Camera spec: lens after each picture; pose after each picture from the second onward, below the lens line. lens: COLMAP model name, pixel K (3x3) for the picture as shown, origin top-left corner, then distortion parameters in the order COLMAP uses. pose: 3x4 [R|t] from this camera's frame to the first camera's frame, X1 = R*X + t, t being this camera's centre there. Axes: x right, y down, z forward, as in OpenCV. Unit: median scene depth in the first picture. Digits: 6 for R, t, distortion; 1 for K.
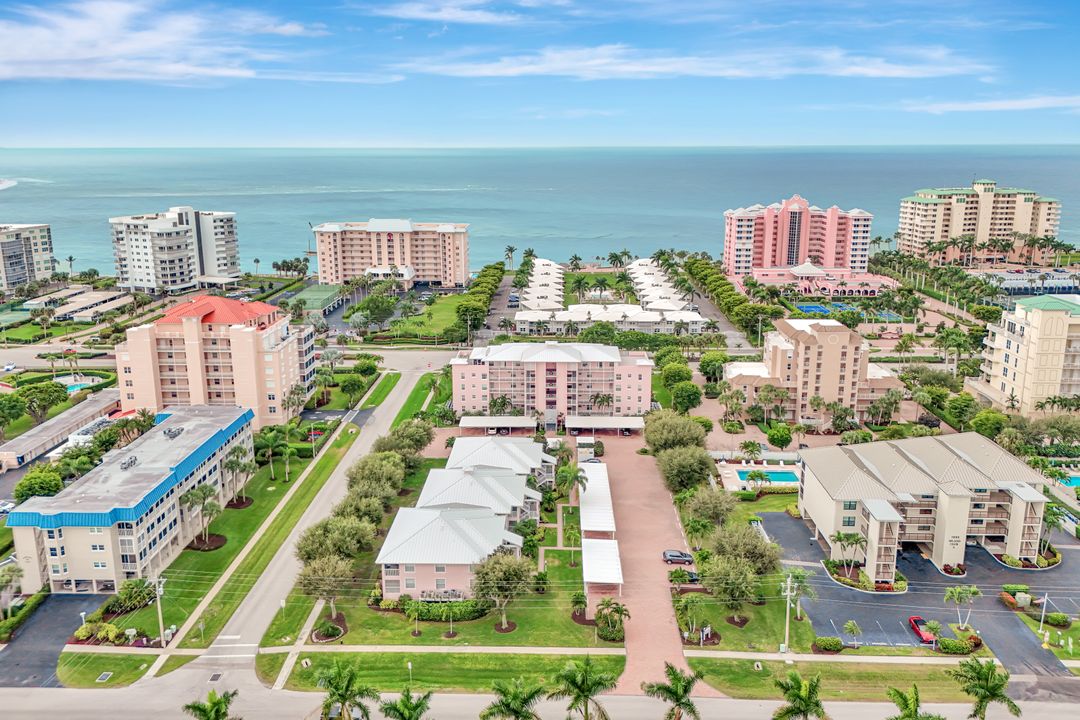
lens RADIAL K [[791.2, 0, 538.9], [0, 791.2, 308.9], [0, 0, 1]] dist [0.092583, -0.091453]
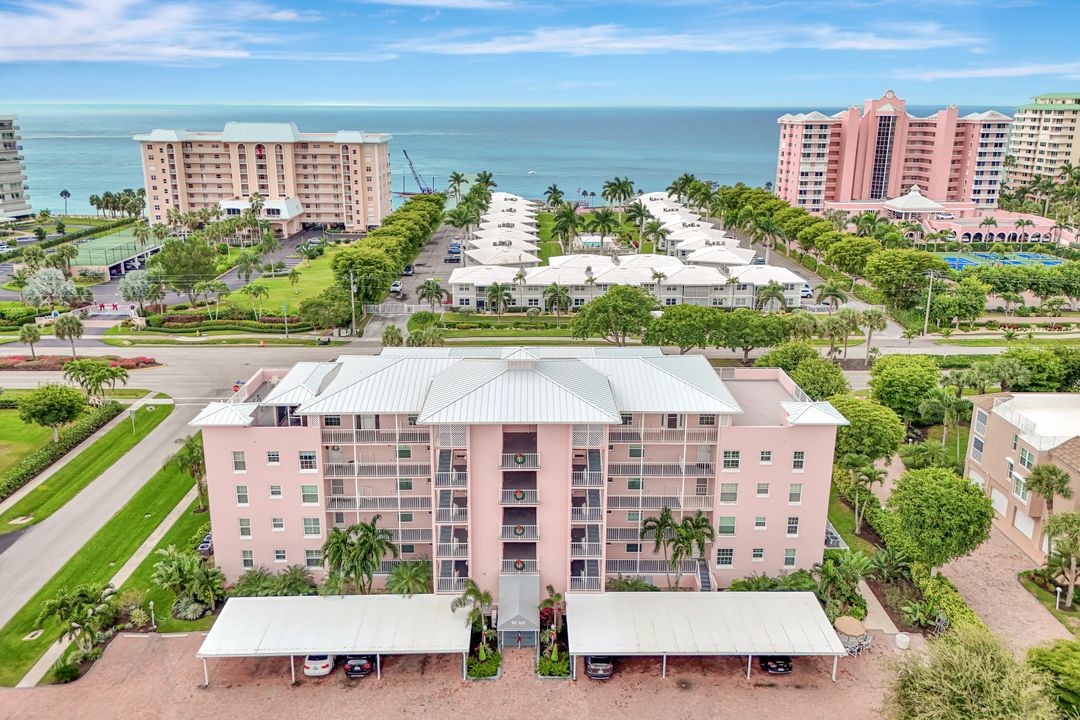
lens RADIAL K [[791.2, 0, 538.9], [0, 791.2, 308.9], [0, 0, 1]] dist [0.092583, -0.091453]
pose [[0.999115, -0.005355, 0.041719, 0.005510], [0.003401, 0.998900, 0.046773, 0.005118], [-0.041923, -0.046590, 0.998034, 0.364138]]
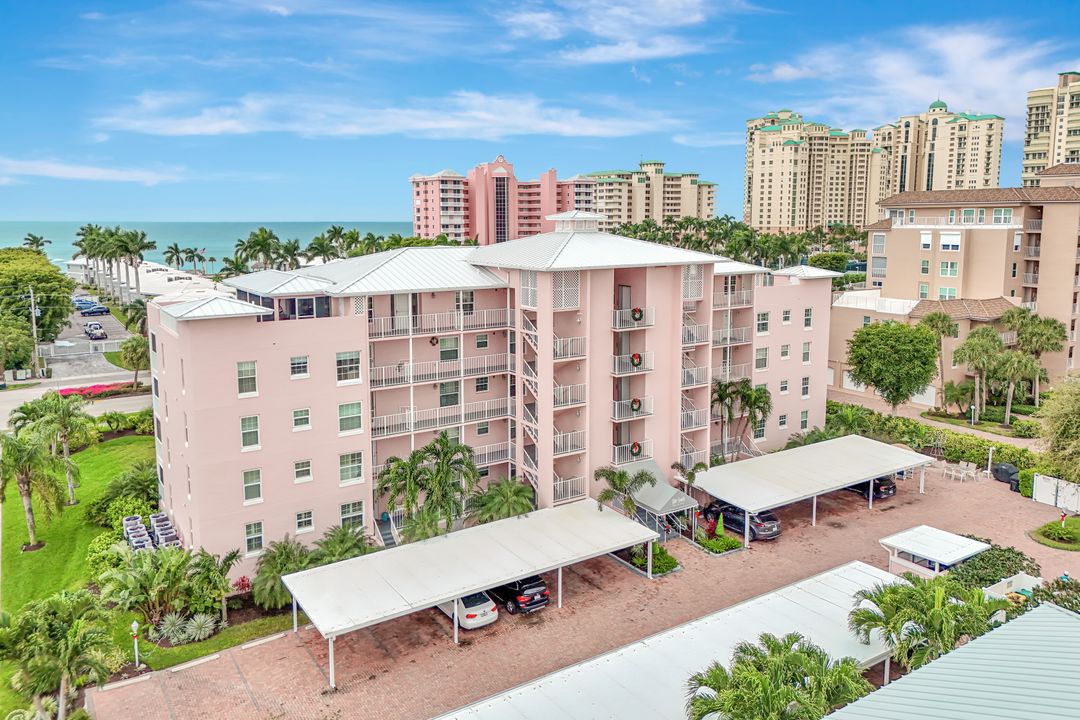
lens RADIAL K [[791.2, 0, 538.9], [0, 791.2, 308.9], [0, 0, 1]] dist [0.092583, -0.091453]
pose [[0.818595, -0.063283, 0.570874, -0.081199], [0.116516, 0.991542, -0.057162, 0.046934], [-0.562428, 0.113309, 0.819045, 0.420021]]
